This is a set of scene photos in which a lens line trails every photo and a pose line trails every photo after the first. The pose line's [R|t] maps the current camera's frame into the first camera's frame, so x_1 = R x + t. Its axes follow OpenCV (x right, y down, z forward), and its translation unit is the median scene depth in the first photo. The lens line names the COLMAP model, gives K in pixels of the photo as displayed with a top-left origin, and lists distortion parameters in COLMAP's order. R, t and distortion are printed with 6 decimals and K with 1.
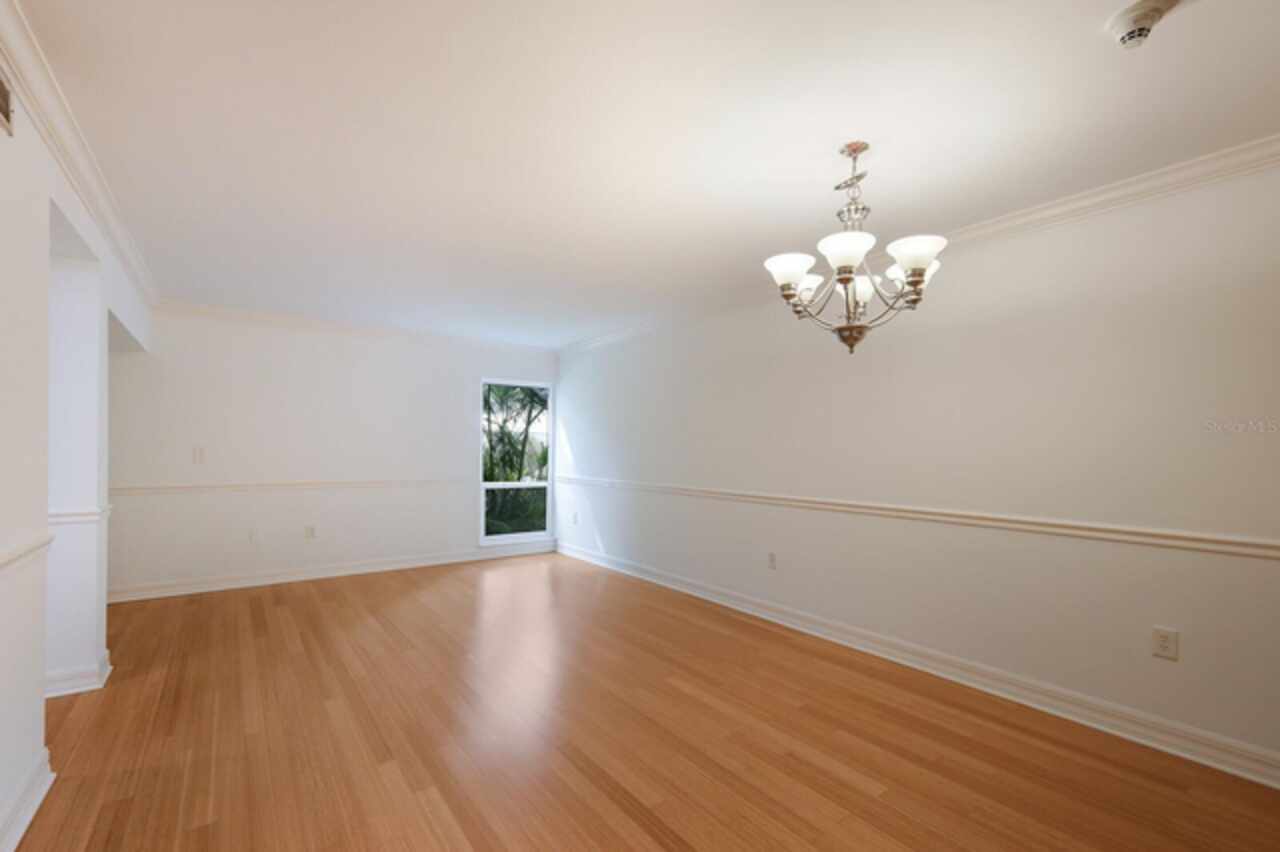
lens RADIAL K [[559.0, 0, 646.0], [0, 559.0, 436.8], [0, 0, 1]] dist [0.019418, 0.000242]
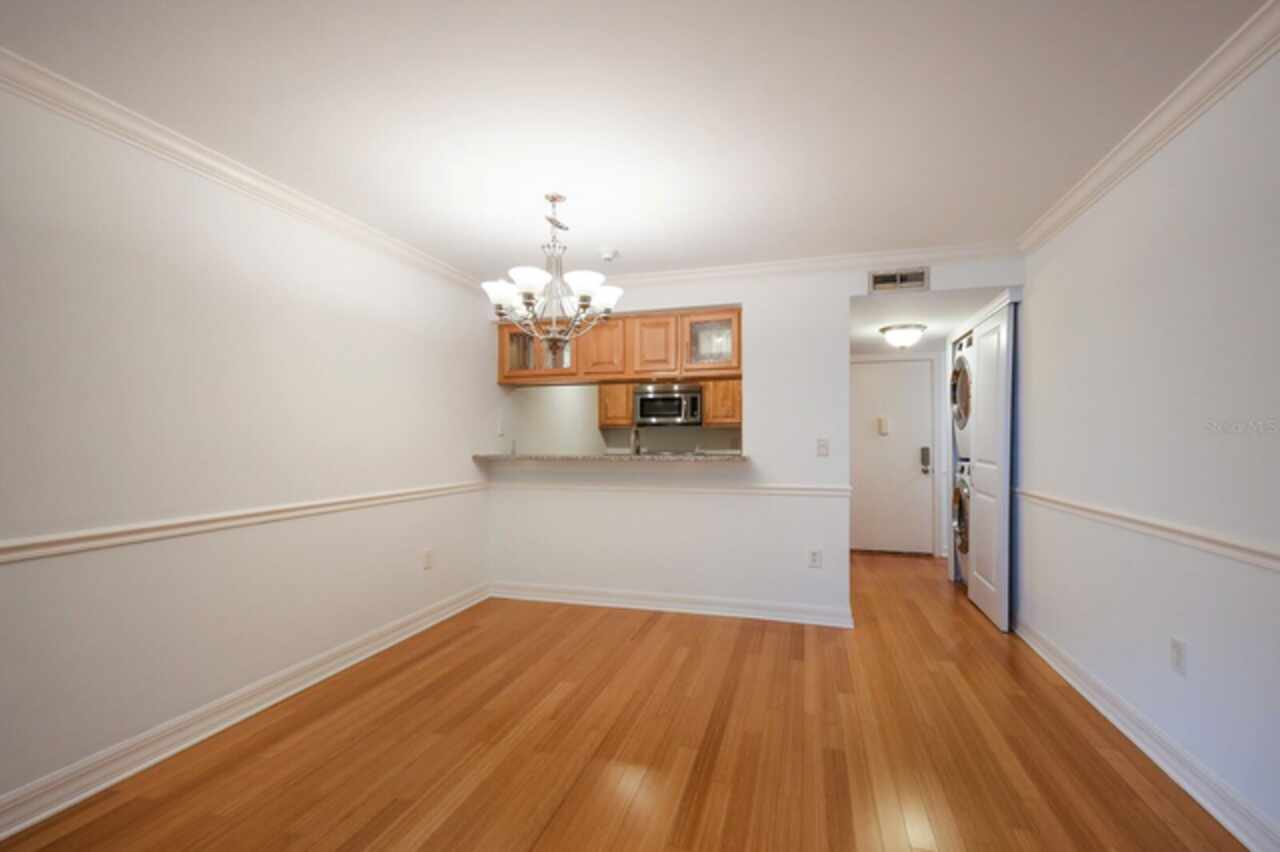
lens RADIAL K [[559.0, 0, 646.0], [0, 559.0, 436.8], [0, 0, 1]] dist [0.019418, 0.000242]
pose [[-0.598800, 0.000844, 0.800898, -0.262619], [-0.012338, 0.999871, -0.010279, 0.010452], [-0.800803, -0.016036, -0.598713, 0.547122]]
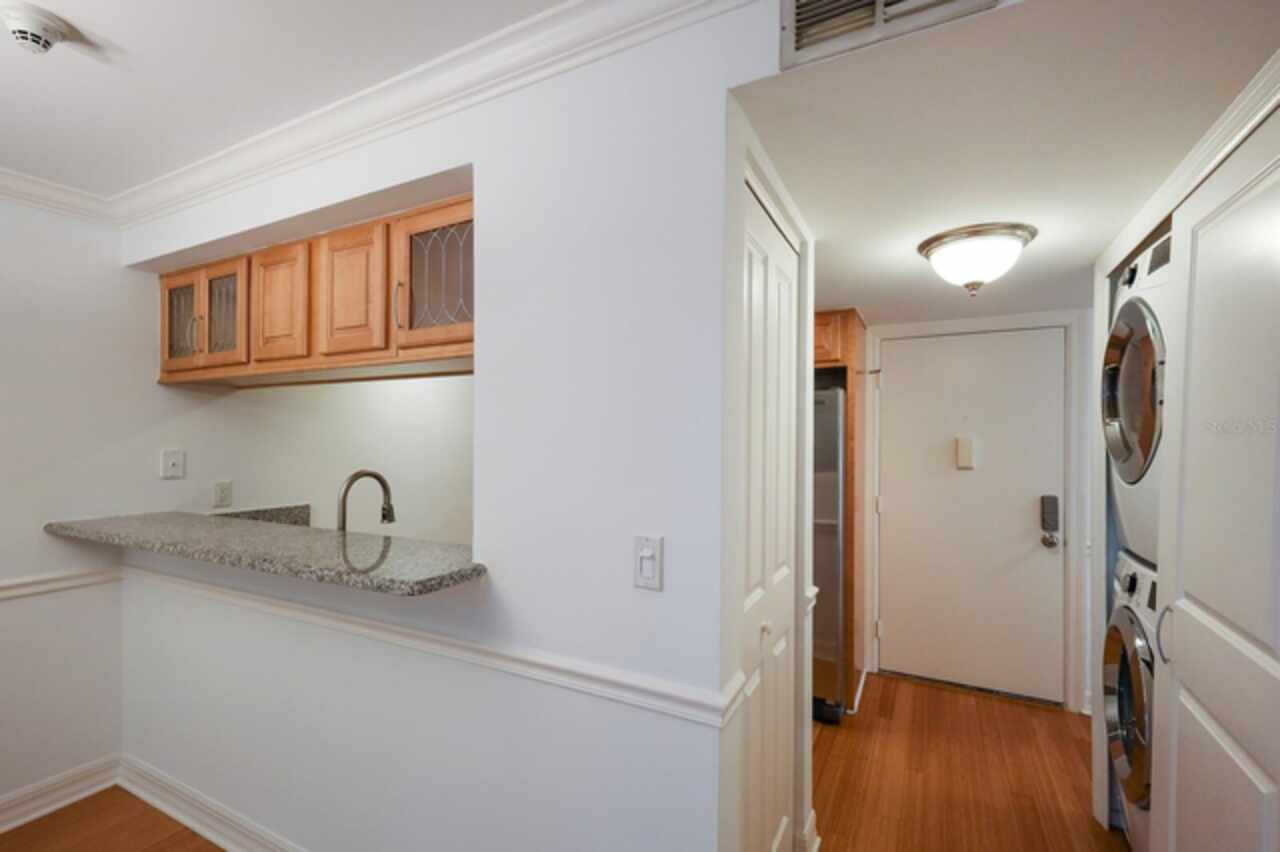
lens RADIAL K [[565.0, 0, 644.3], [0, 565.0, 444.5], [0, 0, 1]] dist [0.001207, 0.000083]
pose [[-0.432538, -0.014406, 0.901501, -0.077340], [-0.018901, 0.999797, 0.006909, -0.029314], [-0.901418, -0.014051, -0.432722, 0.135771]]
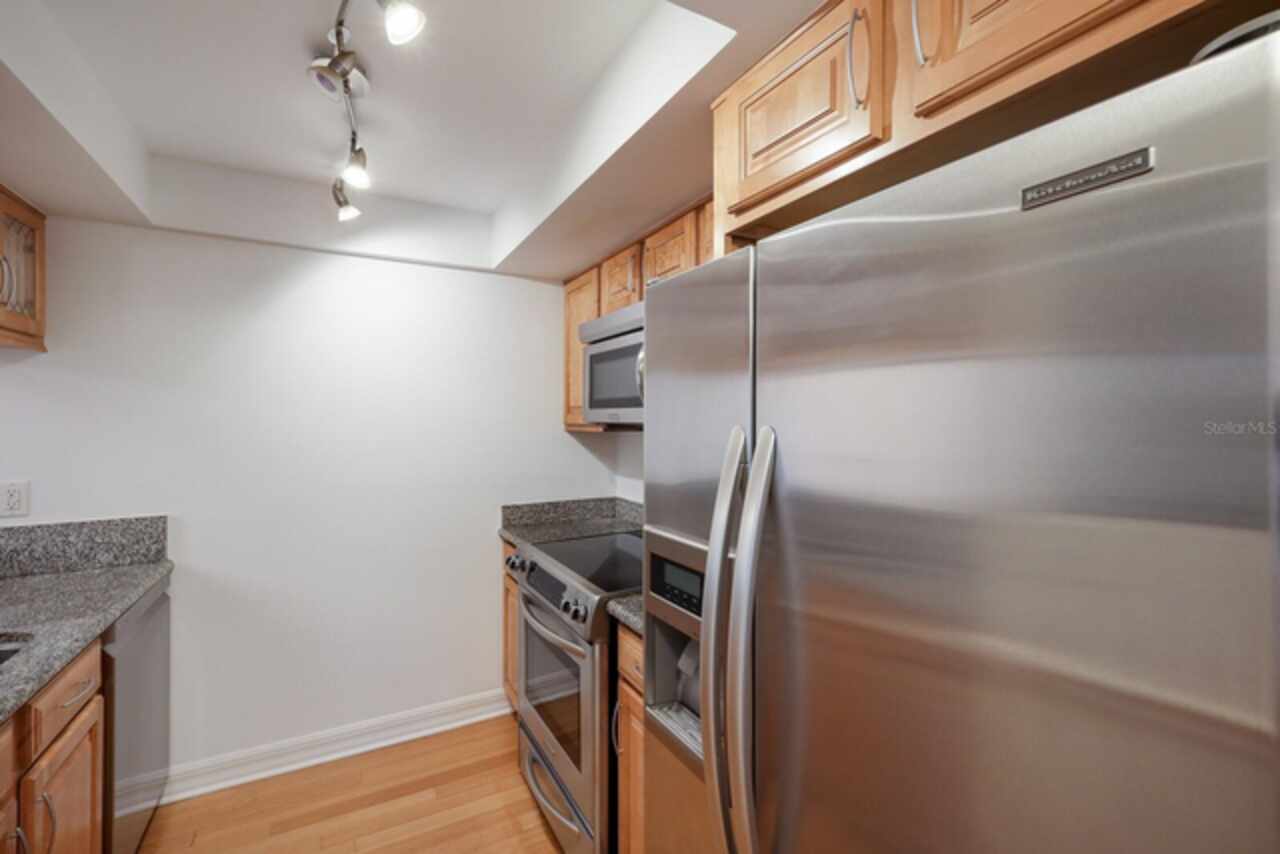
lens RADIAL K [[559.9, 0, 637.8], [0, 559.9, 414.0], [0, 0, 1]] dist [0.008740, 0.000228]
pose [[0.139537, 0.000365, 0.990217, 0.180307], [-0.011905, 0.999928, 0.001309, -0.032667], [-0.990145, -0.011971, 0.139531, -0.125421]]
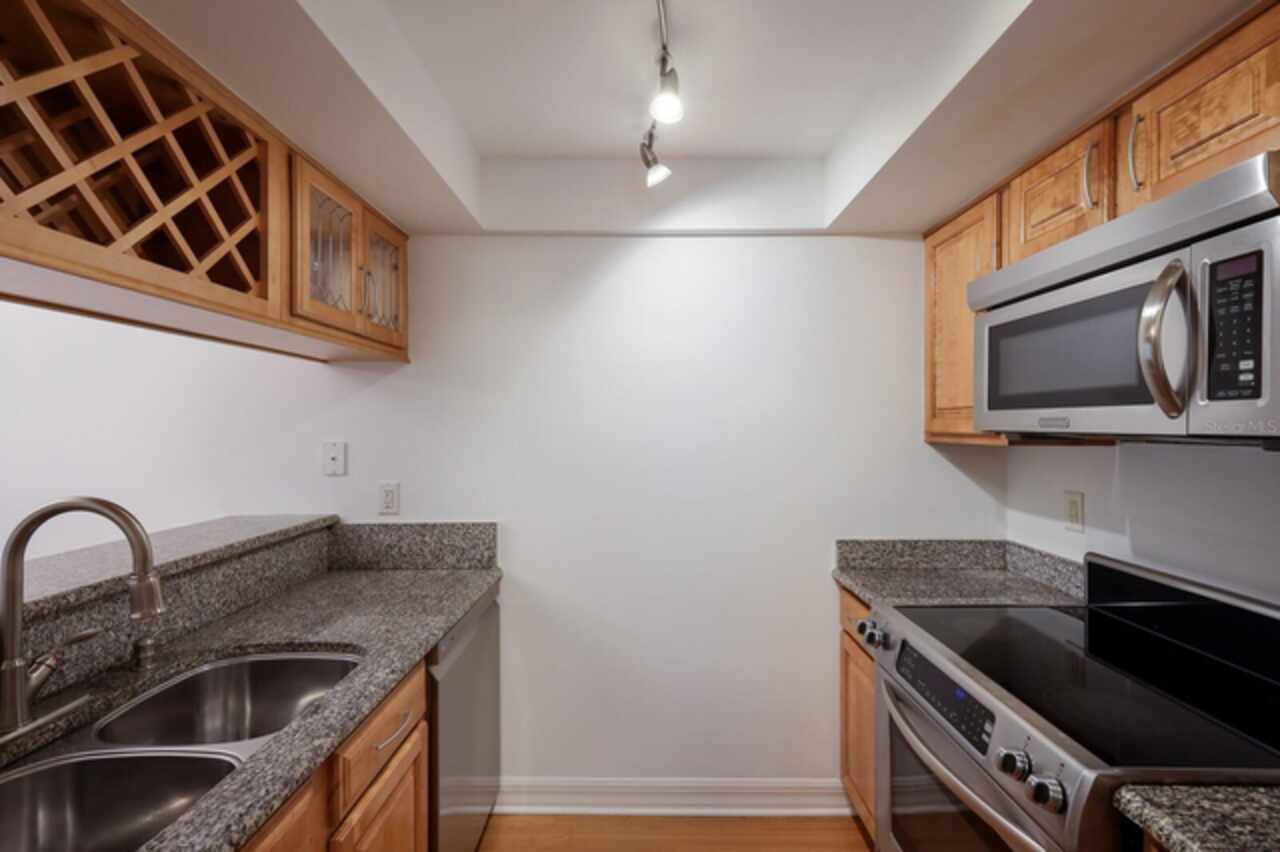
lens RADIAL K [[553.1, 0, 638.7], [0, 553.1, 418.7], [0, 0, 1]] dist [0.007952, 0.000021]
pose [[0.604106, 0.001599, 0.796903, 0.259580], [-0.006410, 0.999975, 0.002852, -0.031442], [-0.796879, -0.006831, 0.604101, -0.068621]]
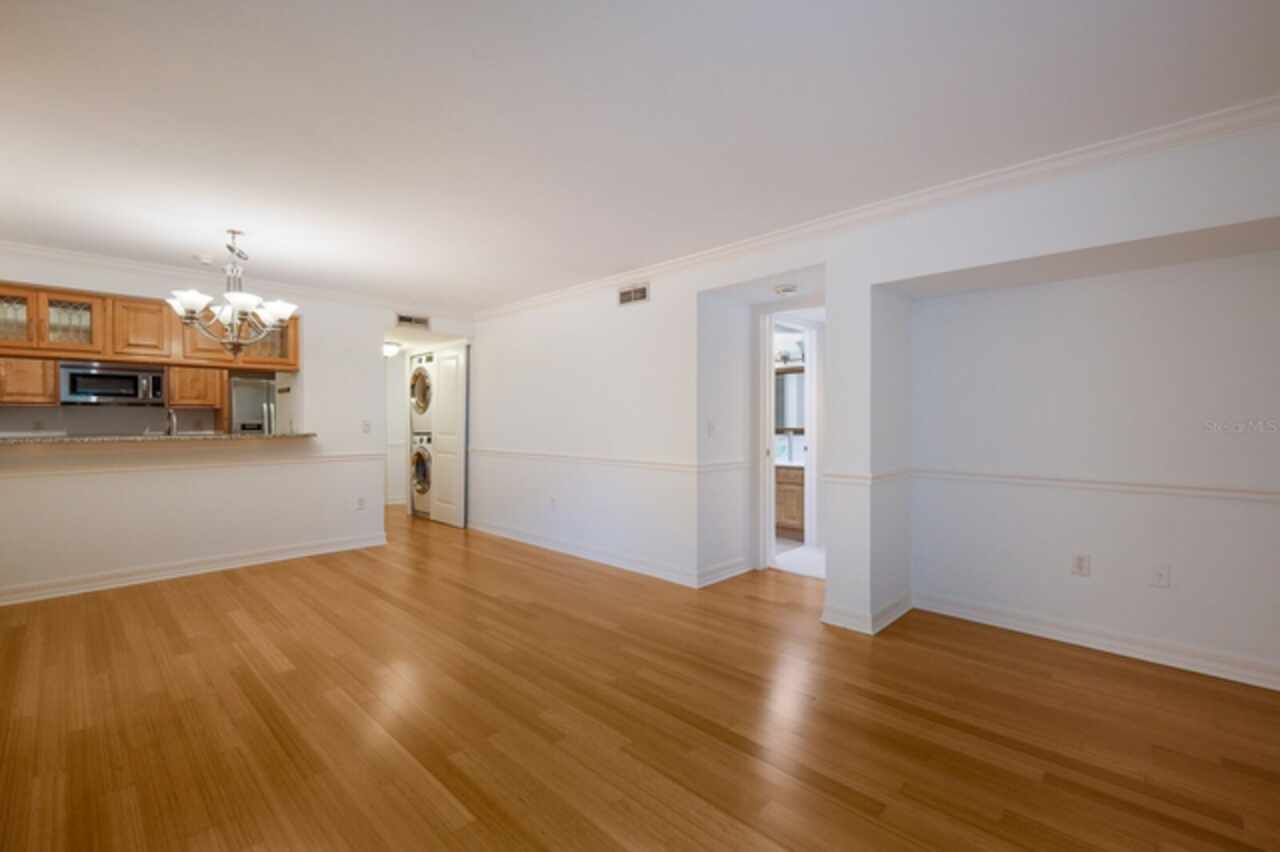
lens RADIAL K [[553.1, 0, 638.7], [0, 553.1, 418.7], [0, 0, 1]] dist [0.007952, 0.000021]
pose [[-0.988237, -0.002276, -0.152915, -0.185211], [0.000452, 0.999841, -0.017800, 0.017249], [0.152931, -0.017660, -0.988079, 0.945793]]
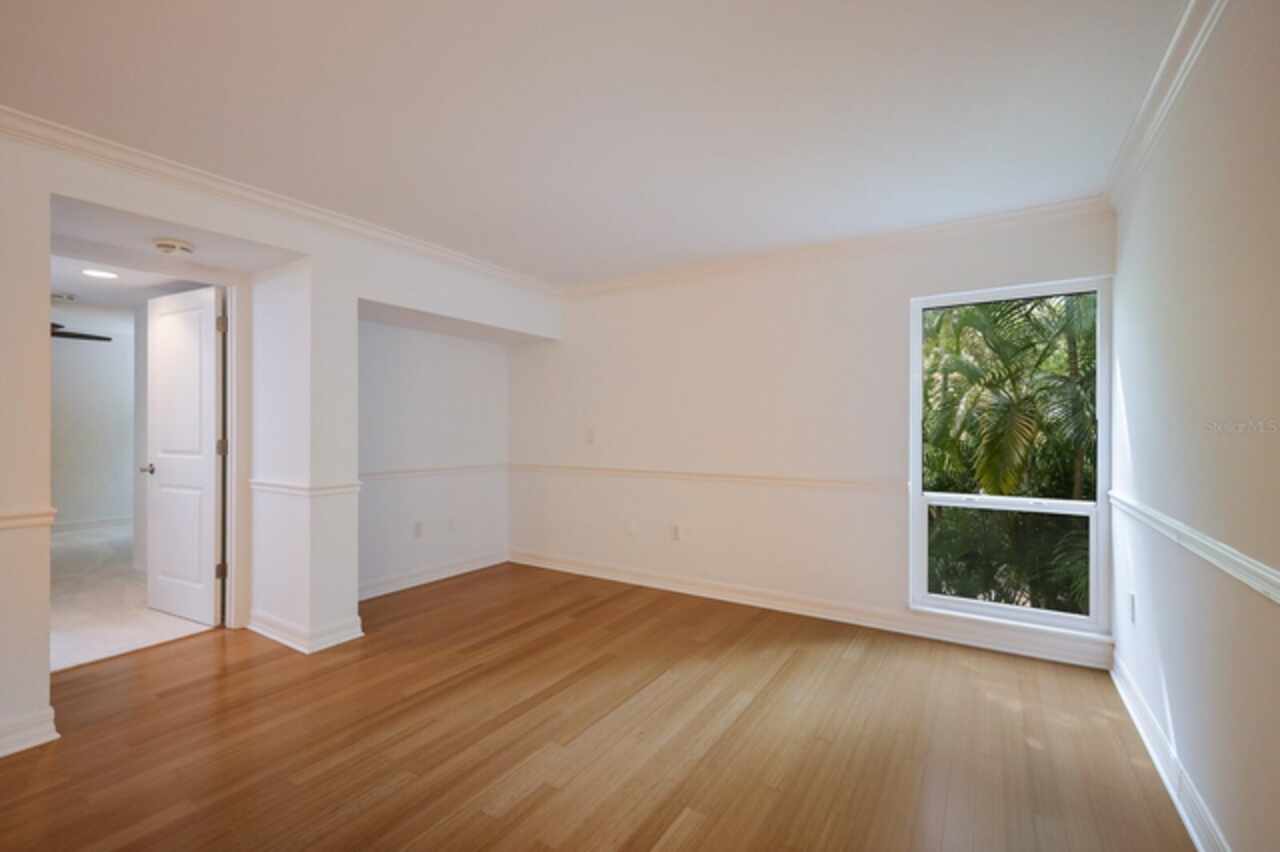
lens RADIAL K [[546.5, 0, 643.6], [0, 546.5, 432.2], [0, 0, 1]] dist [0.003894, 0.000145]
pose [[0.356604, -0.004841, -0.934243, 0.103444], [0.017152, 0.999852, 0.001366, 0.017095], [0.934098, -0.016512, 0.356635, 0.544627]]
